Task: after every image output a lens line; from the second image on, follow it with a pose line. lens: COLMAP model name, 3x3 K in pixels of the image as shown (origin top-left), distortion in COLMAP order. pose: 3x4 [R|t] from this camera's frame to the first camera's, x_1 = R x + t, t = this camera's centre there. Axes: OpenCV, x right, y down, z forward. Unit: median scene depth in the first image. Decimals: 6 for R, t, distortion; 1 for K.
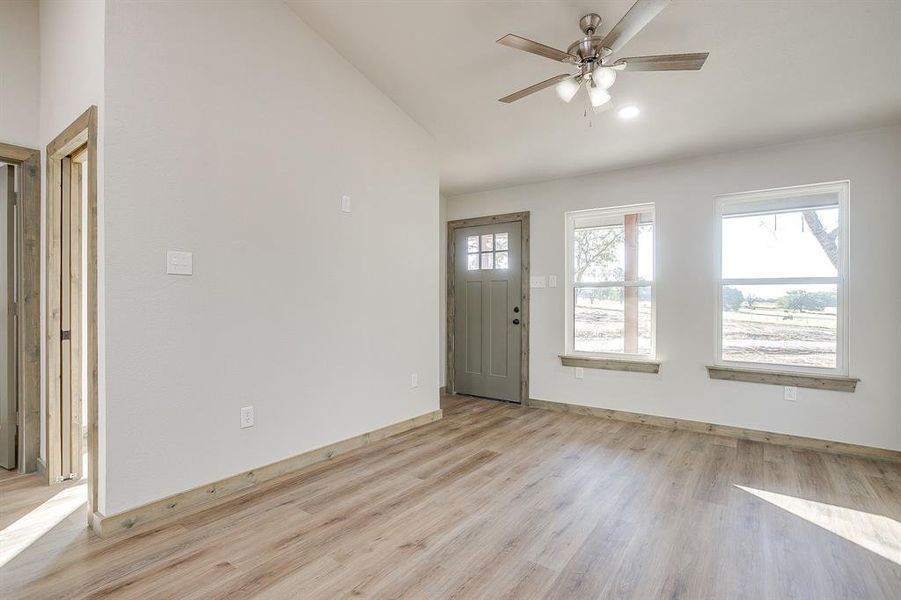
lens RADIAL K [[437.5, 0, 450.3], [0, 437.5, 302.2], [0, 0, 1]] dist [-0.033297, 0.007329]
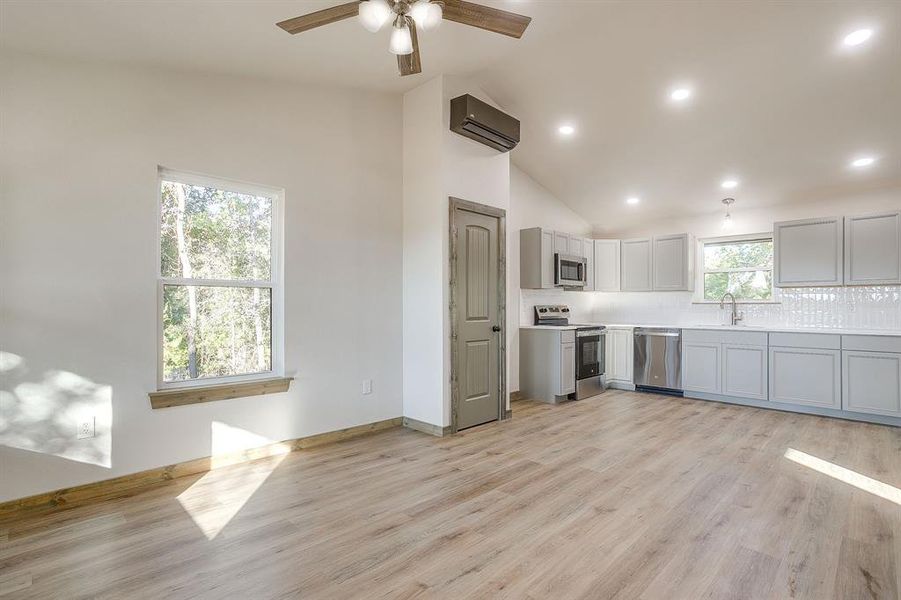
lens RADIAL K [[437.5, 0, 446.1], [0, 437.5, 305.2], [0, 0, 1]] dist [-0.033297, 0.007329]
pose [[-0.984850, -0.002276, 0.173396, 0.062892], [-0.003076, 0.999986, -0.004350, 0.000251], [-0.173384, -0.004817, -0.984843, 0.993685]]
